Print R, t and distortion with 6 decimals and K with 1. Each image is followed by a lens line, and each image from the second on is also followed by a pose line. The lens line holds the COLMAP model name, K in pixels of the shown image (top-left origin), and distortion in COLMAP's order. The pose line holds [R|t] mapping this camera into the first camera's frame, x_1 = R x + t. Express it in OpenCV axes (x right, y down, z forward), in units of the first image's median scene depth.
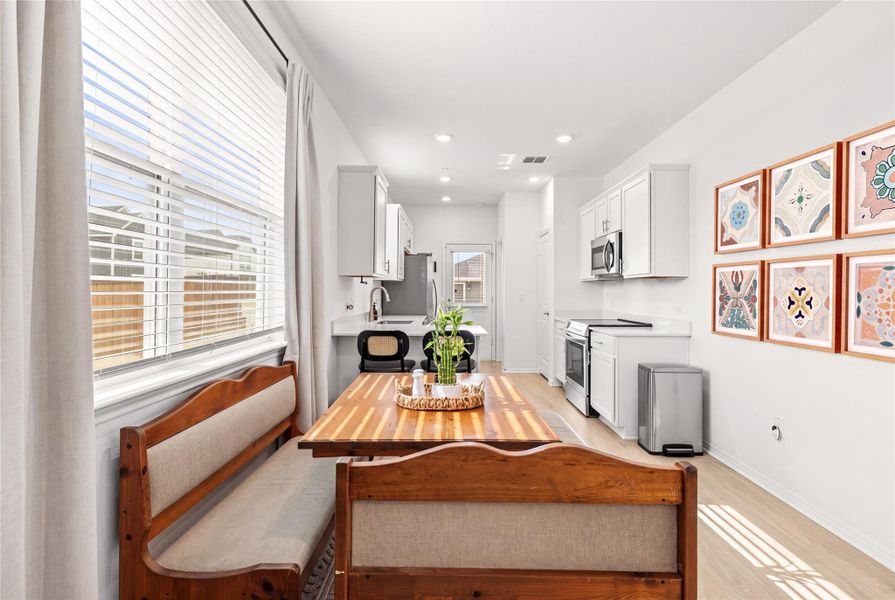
lens RADIAL K [[430.0, 0, 451.5], [0, 430.0, 294.7], [0, 0, 1]] dist [0.002467, -0.000126]
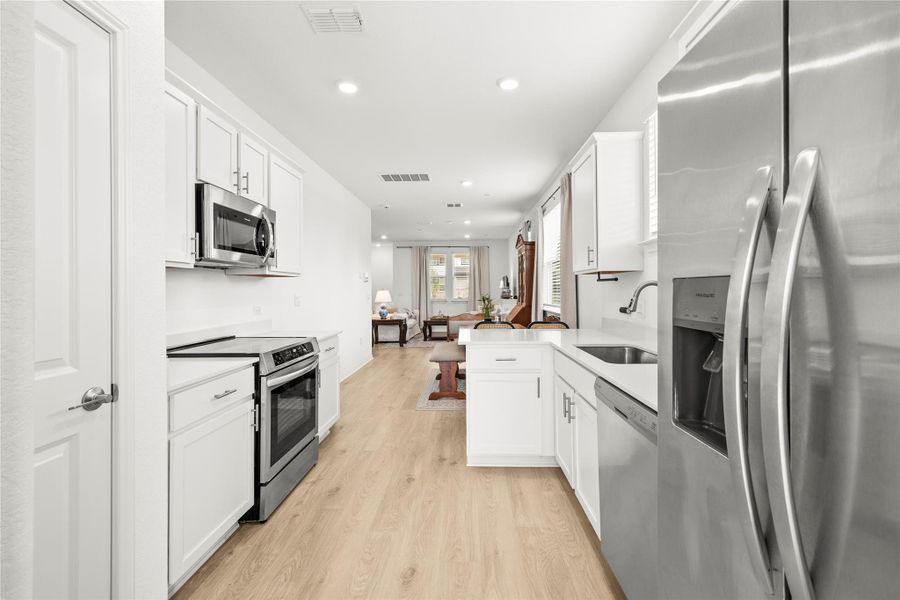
lens RADIAL K [[394.6, 0, 445.8], [0, 394.6, 281.9], [0, 0, 1]] dist [-0.005518, 0.000819]
pose [[-0.998417, 0.000443, 0.056247, 0.066031], [-0.000117, 0.999950, -0.009951, -0.019343], [-0.056249, -0.009941, -0.998367, 2.108671]]
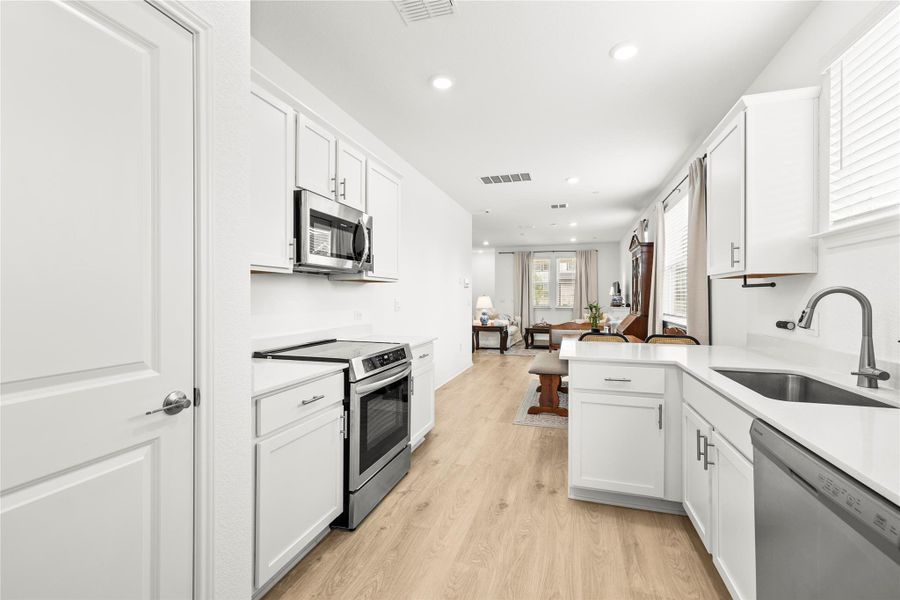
lens RADIAL K [[383.3, 0, 453.3], [0, 383.3, 296.3], [0, 0, 1]] dist [0.004841, -0.000980]
pose [[-0.953686, -0.009231, 0.300663, 0.060439], [-0.005971, 0.999913, 0.011759, -0.018404], [-0.300746, 0.009419, -0.953658, 1.989753]]
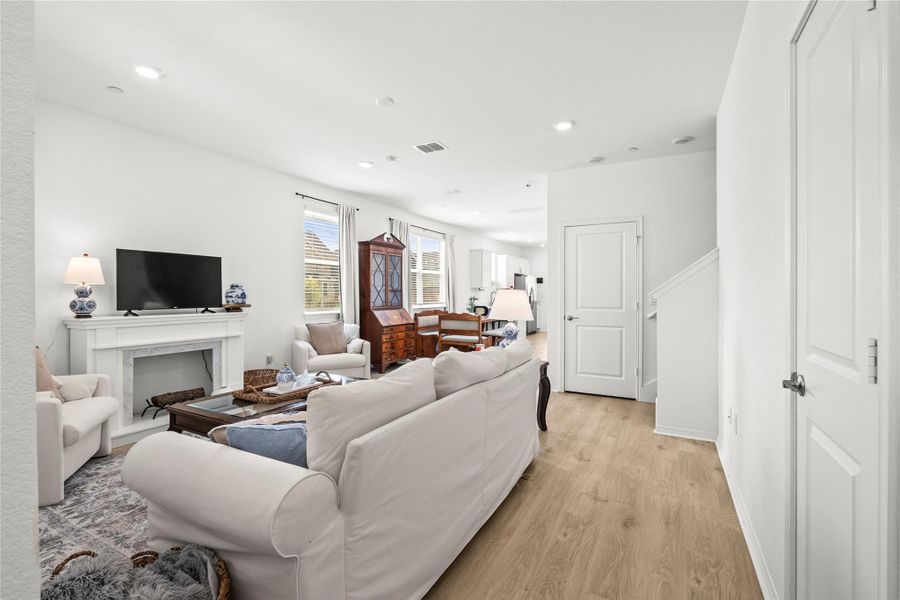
lens RADIAL K [[394.6, 0, 452.3], [0, 394.6, 294.1], [0, 0, 1]] dist [-0.005518, 0.000819]
pose [[0.876425, -0.005286, -0.481509, 1.006024], [-0.000526, 0.999929, -0.011936, 0.032511], [0.481537, 0.010714, 0.876360, -1.527380]]
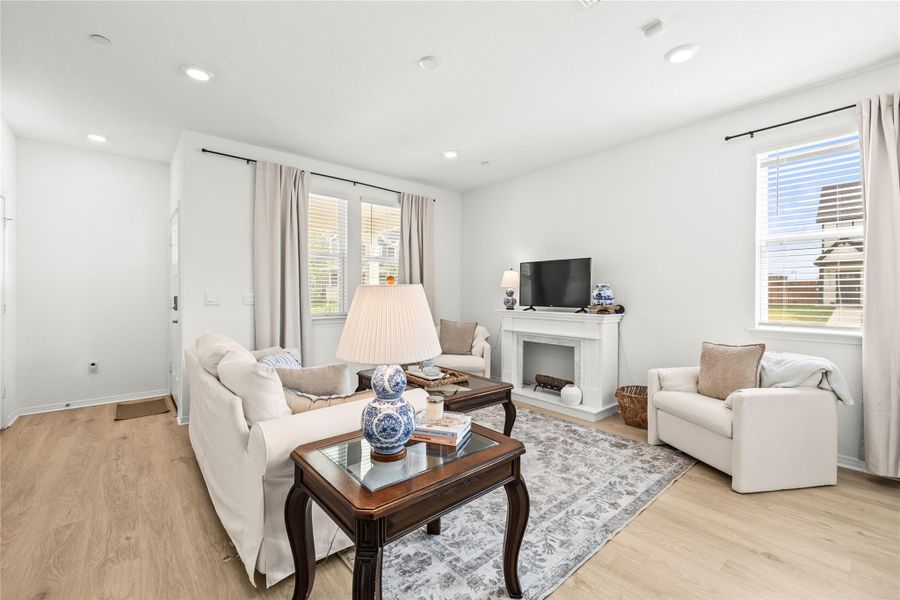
lens RADIAL K [[383.3, 0, 452.0], [0, 383.3, 292.6], [0, 0, 1]] dist [0.004841, -0.000980]
pose [[-0.764184, -0.011737, -0.644892, 0.870278], [-0.016271, 0.999867, 0.001083, 0.017446], [0.644794, 0.011320, -0.764273, -0.160326]]
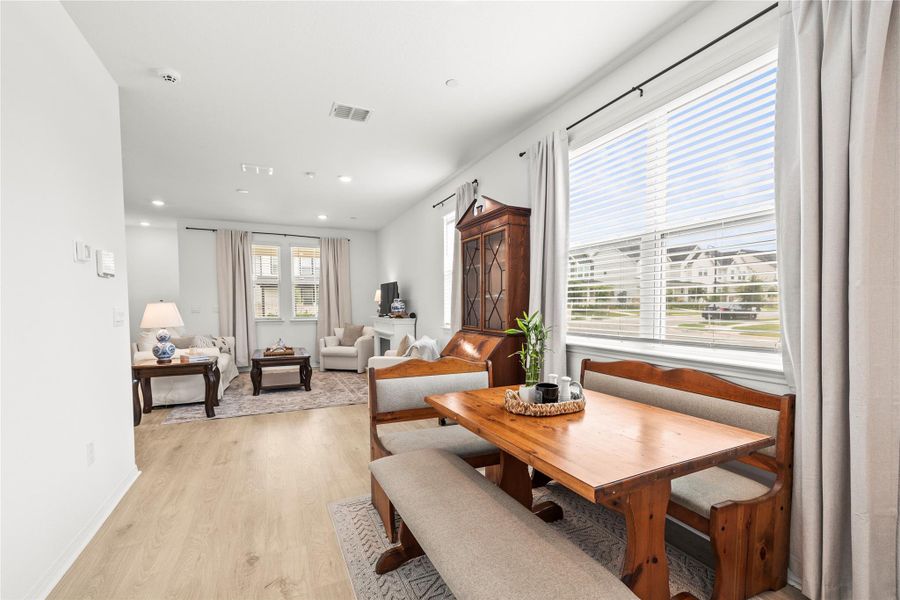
lens RADIAL K [[394.6, 0, 454.5], [0, 394.6, 326.5], [0, 0, 1]] dist [-0.005518, 0.000819]
pose [[-0.907197, 0.014568, -0.420455, 0.315649], [-0.011394, 0.998183, 0.059169, 0.002016], [0.420553, 0.058469, -0.905382, 1.016842]]
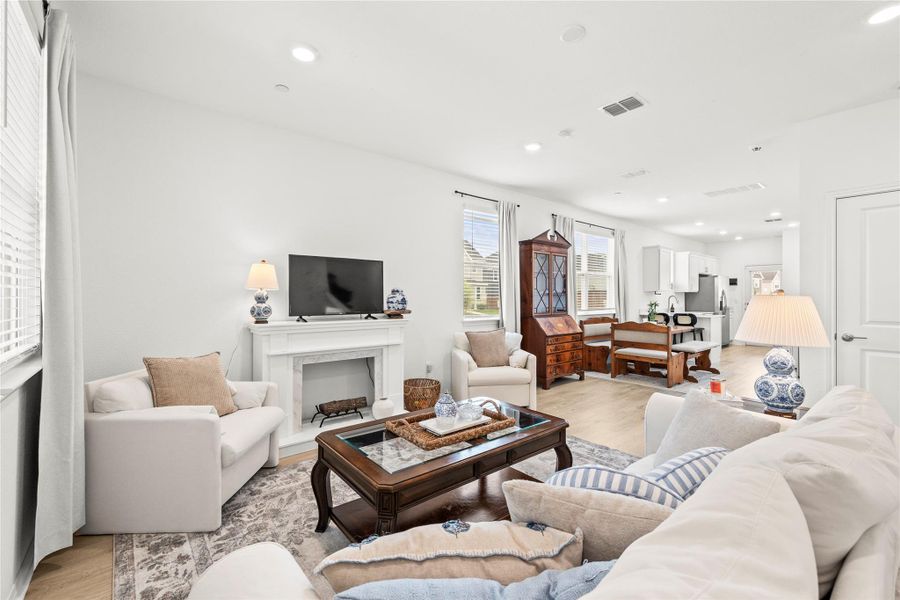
lens RADIAL K [[383.3, 0, 460.9], [0, 383.3, 294.0], [0, 0, 1]] dist [0.004841, -0.000980]
pose [[0.653259, -0.010927, -0.757055, 0.800133], [-0.005859, 0.999793, -0.019486, 0.022438], [0.757112, 0.017165, 0.653060, -1.368373]]
